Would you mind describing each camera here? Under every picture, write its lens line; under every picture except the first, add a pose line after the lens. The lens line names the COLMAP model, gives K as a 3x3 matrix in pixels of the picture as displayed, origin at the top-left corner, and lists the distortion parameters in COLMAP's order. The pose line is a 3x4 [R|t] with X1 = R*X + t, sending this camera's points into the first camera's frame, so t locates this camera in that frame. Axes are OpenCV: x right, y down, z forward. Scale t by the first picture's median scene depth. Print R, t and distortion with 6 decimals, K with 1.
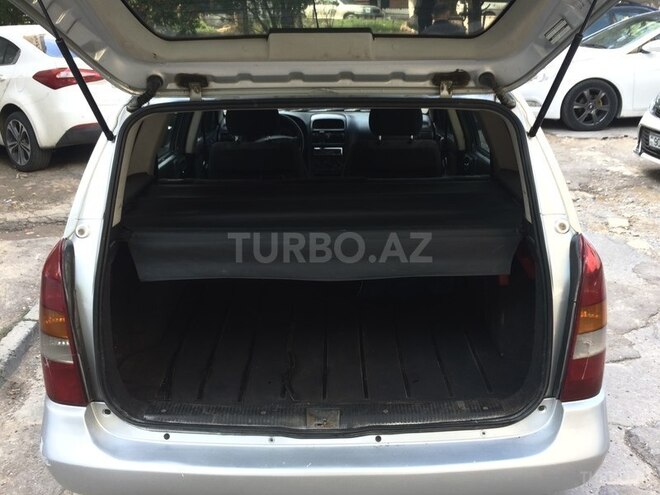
lens RADIAL K [[726.0, 0, 330.0], [0, 726.0, 247.5], [0, 0, 1]] dist [0.113948, -0.260562]
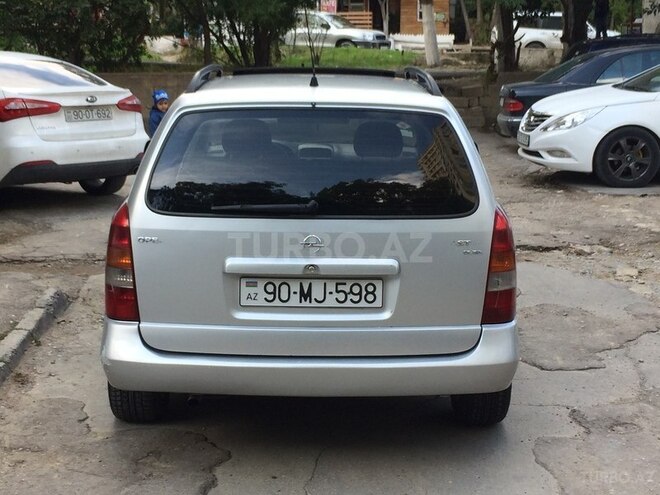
lens RADIAL K [[1098.9, 0, 330.0], [0, 1098.9, 247.5], [0, 0, 1]] dist [-0.017198, 0.005350]
pose [[0.999666, 0.020645, 0.015563, -0.001554], [-0.018616, 0.992499, -0.120829, 0.067834], [-0.017941, 0.120499, 0.992551, -0.227494]]
